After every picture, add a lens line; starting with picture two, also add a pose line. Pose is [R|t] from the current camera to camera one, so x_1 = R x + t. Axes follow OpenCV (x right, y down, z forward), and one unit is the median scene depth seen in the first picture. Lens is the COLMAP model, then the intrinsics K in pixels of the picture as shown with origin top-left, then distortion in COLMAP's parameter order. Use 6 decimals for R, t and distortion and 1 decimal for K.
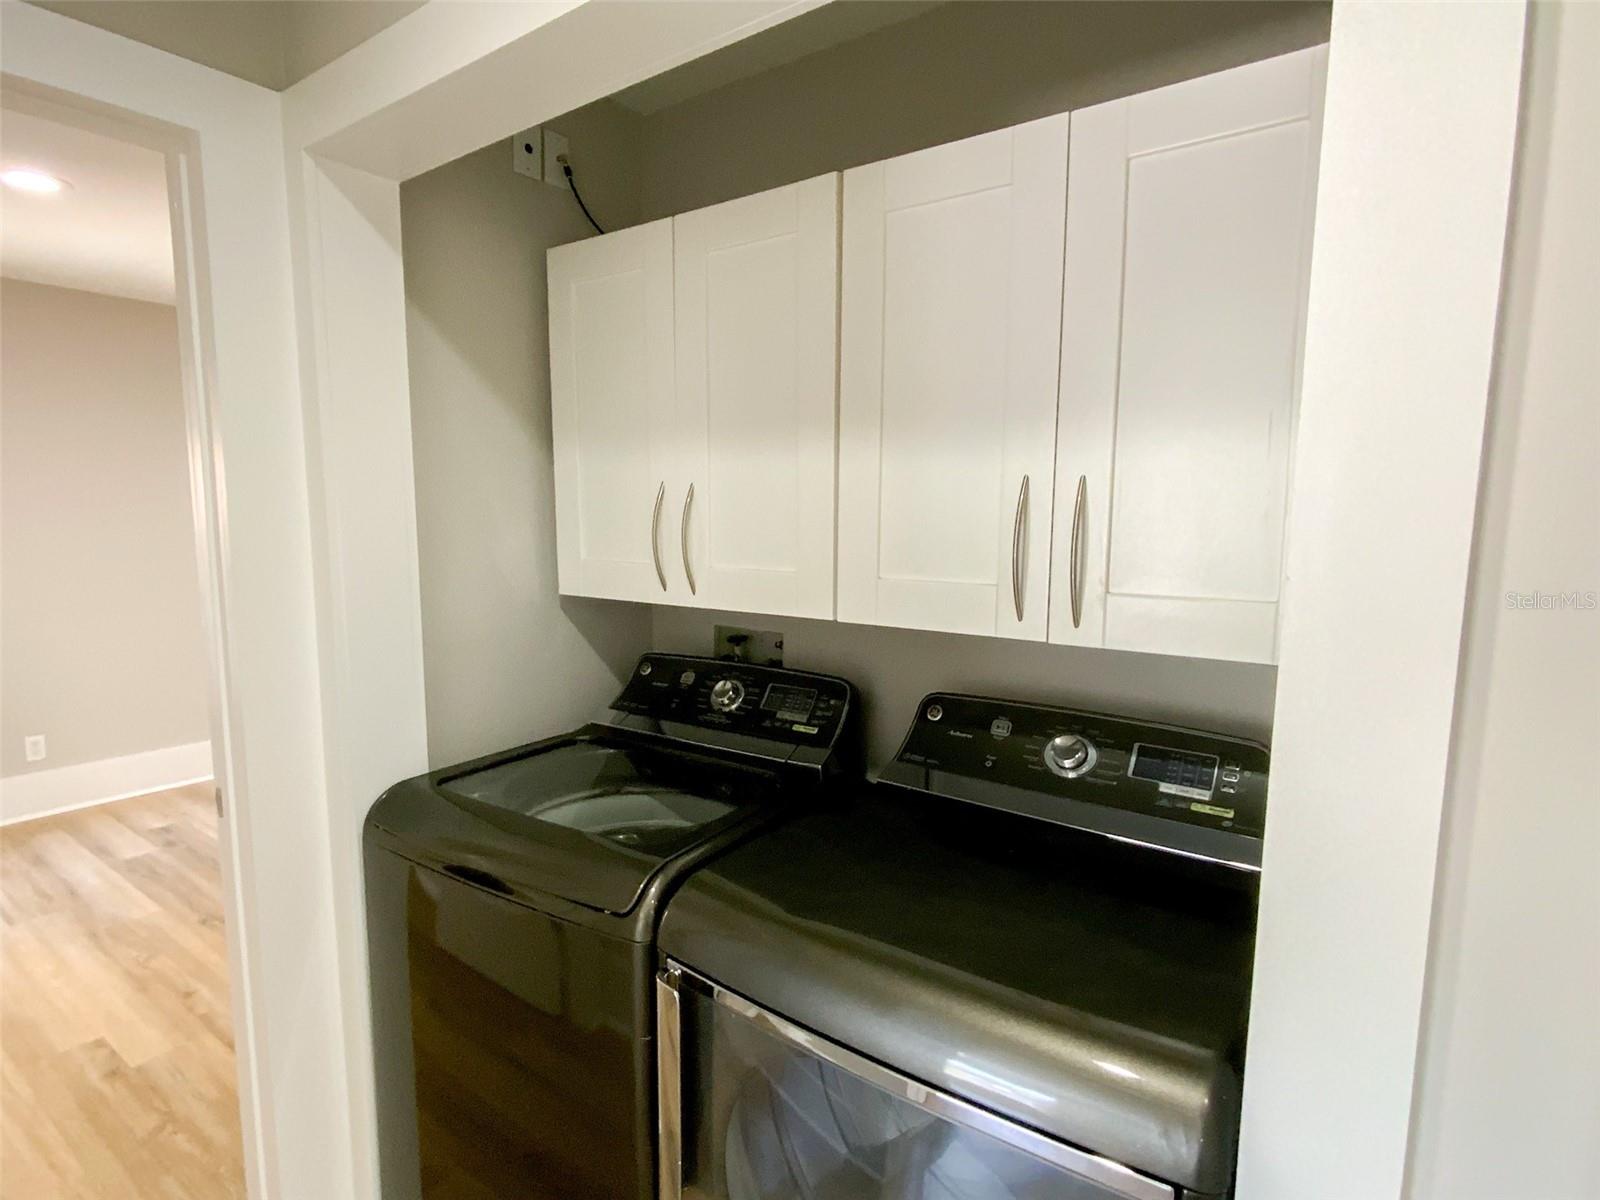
lens RADIAL K [[791.8, 0, 800.0], [0, 791.8, 600.0], [0, 0, 1]] dist [0.042182, -0.030719]
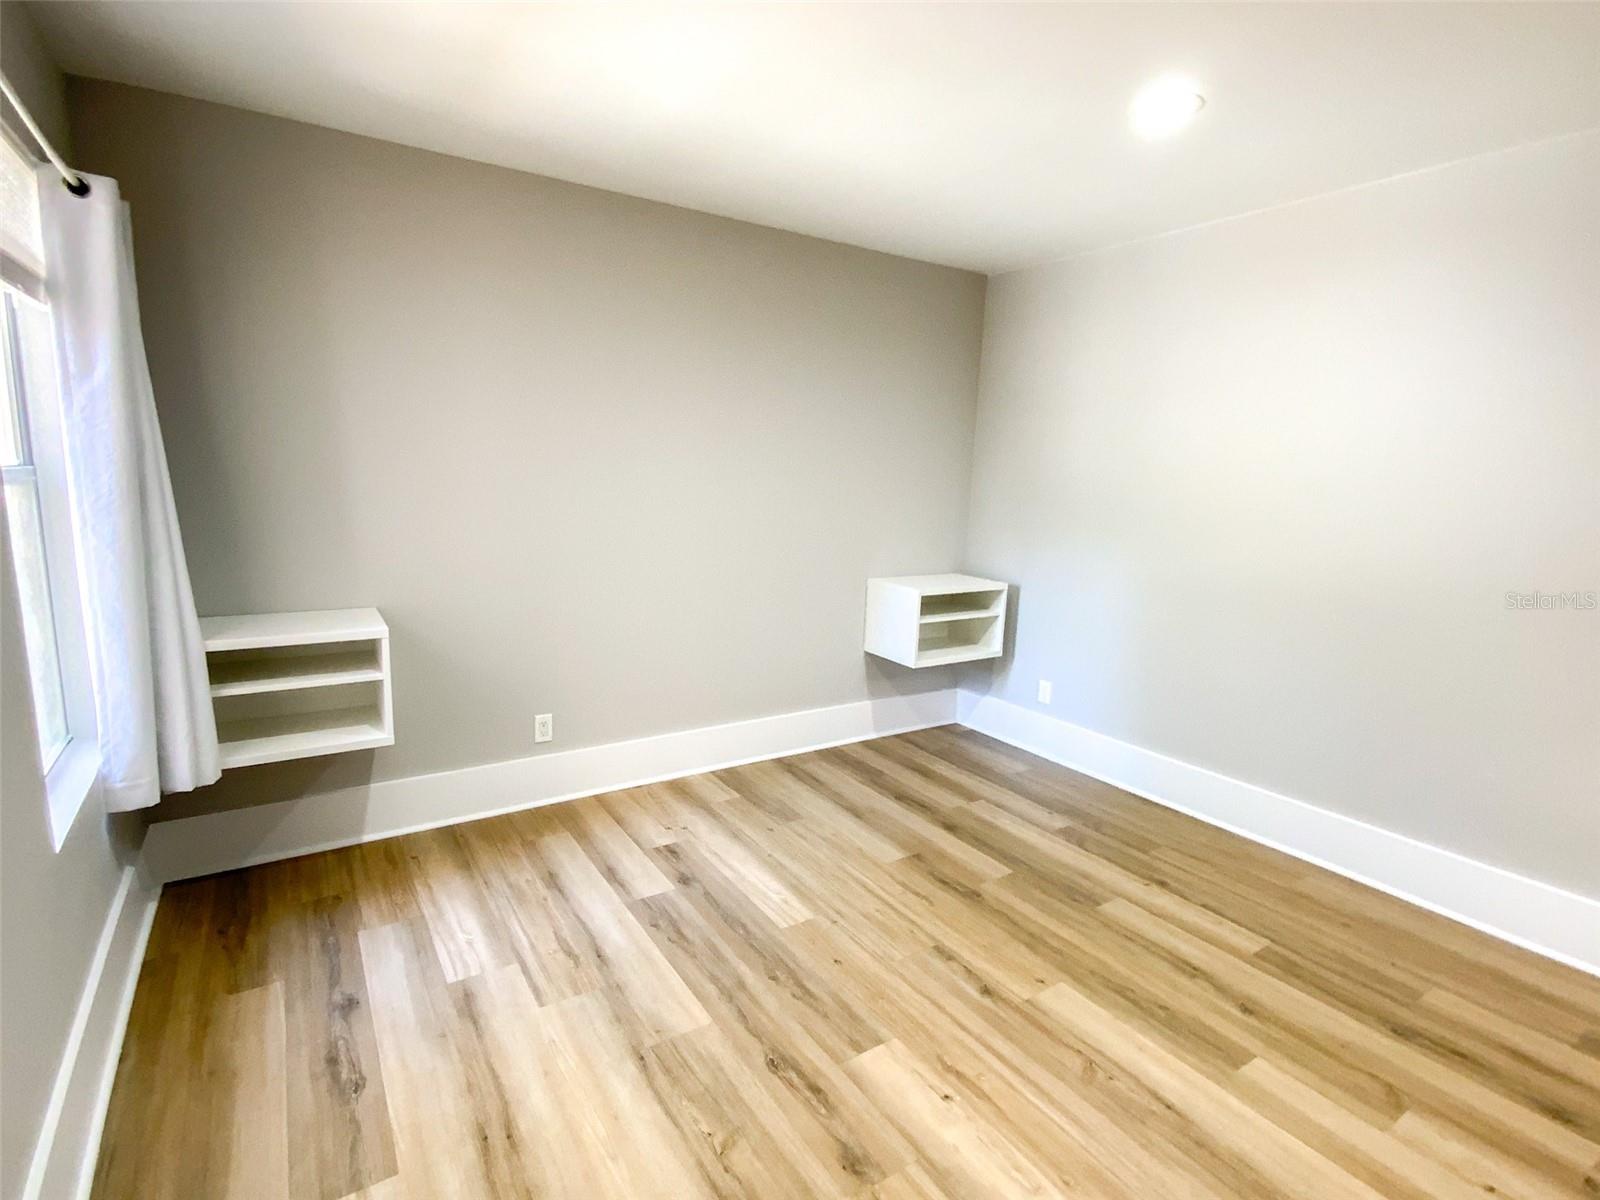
lens RADIAL K [[791.8, 0, 800.0], [0, 791.8, 600.0], [0, 0, 1]] dist [0.042182, -0.030719]
pose [[0.925100, 0.078690, -0.371481, -0.422679], [-0.062345, 0.996492, 0.055827, -0.022312], [0.374571, -0.028485, 0.926760, 0.335108]]
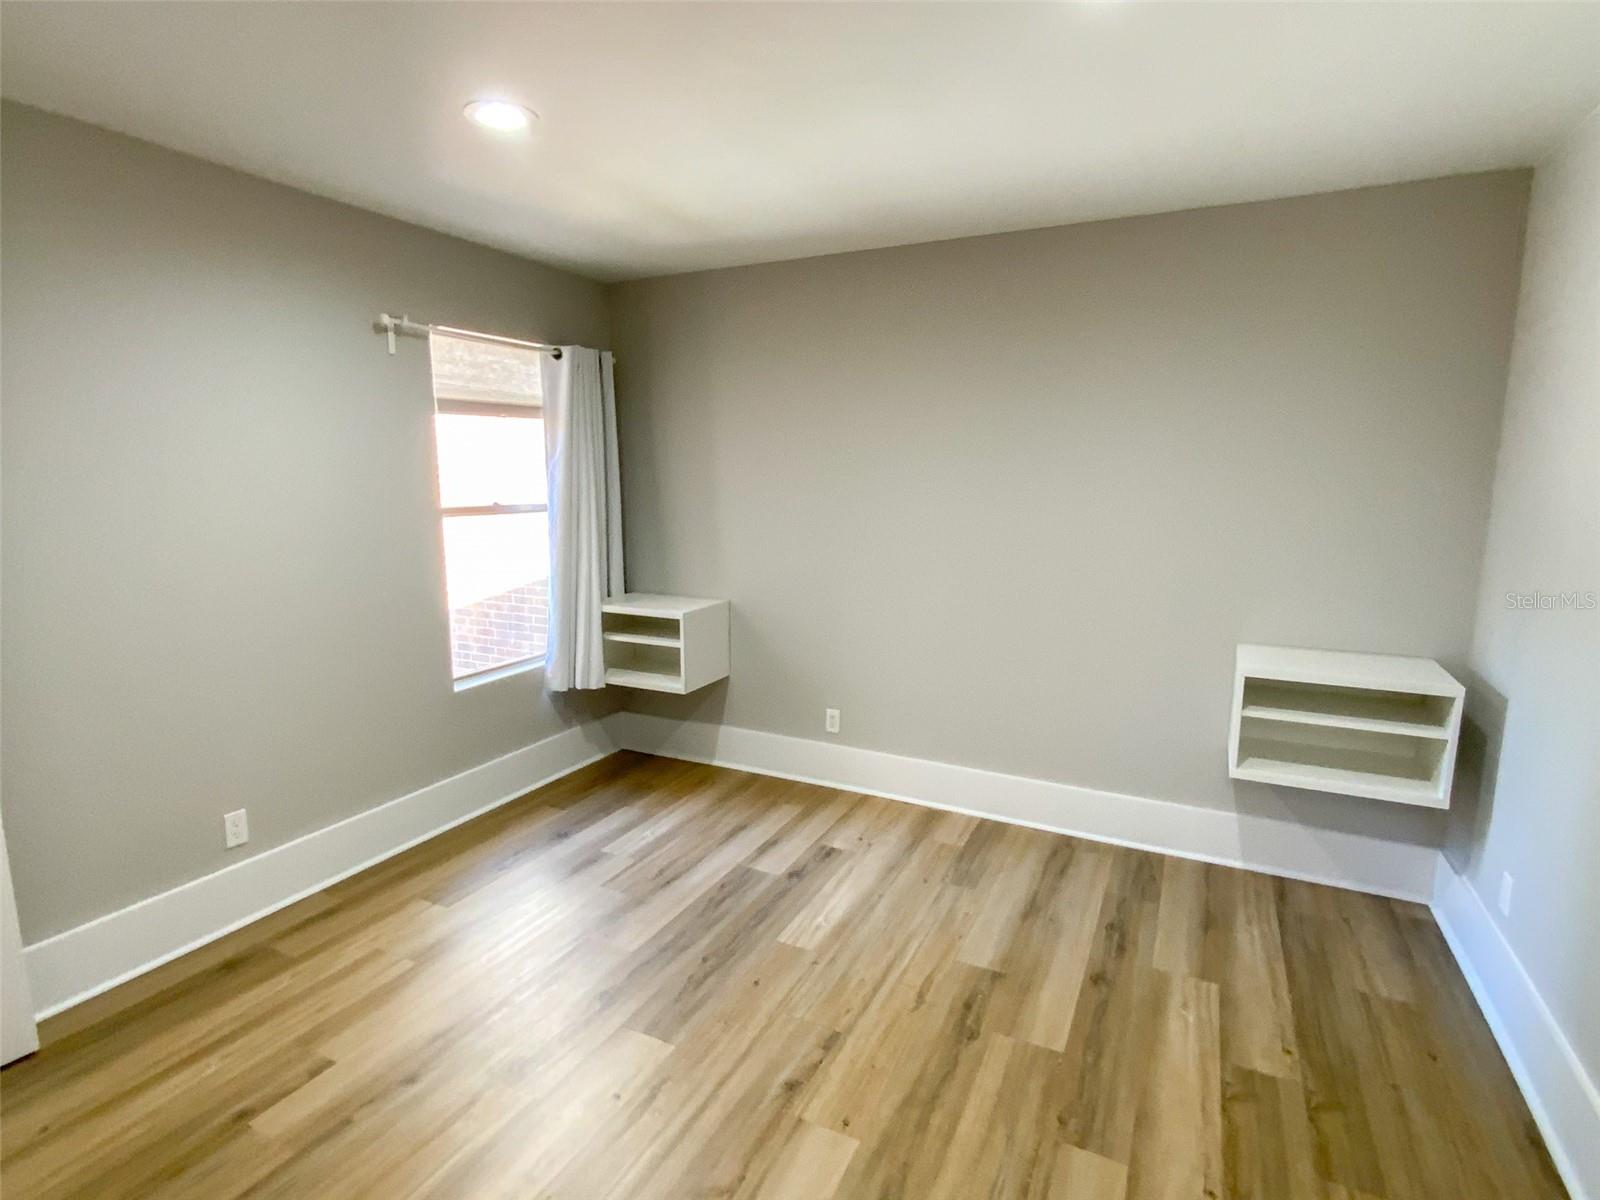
lens RADIAL K [[808.5, 0, 800.0], [0, 808.5, 600.0], [0, 0, 1]] dist [0.097013, -0.088761]
pose [[0.143215, 0.138962, -0.979887, 0.041247], [-0.113521, 0.985865, 0.123218, -0.100972], [0.983159, 0.093591, 0.156966, 0.863932]]
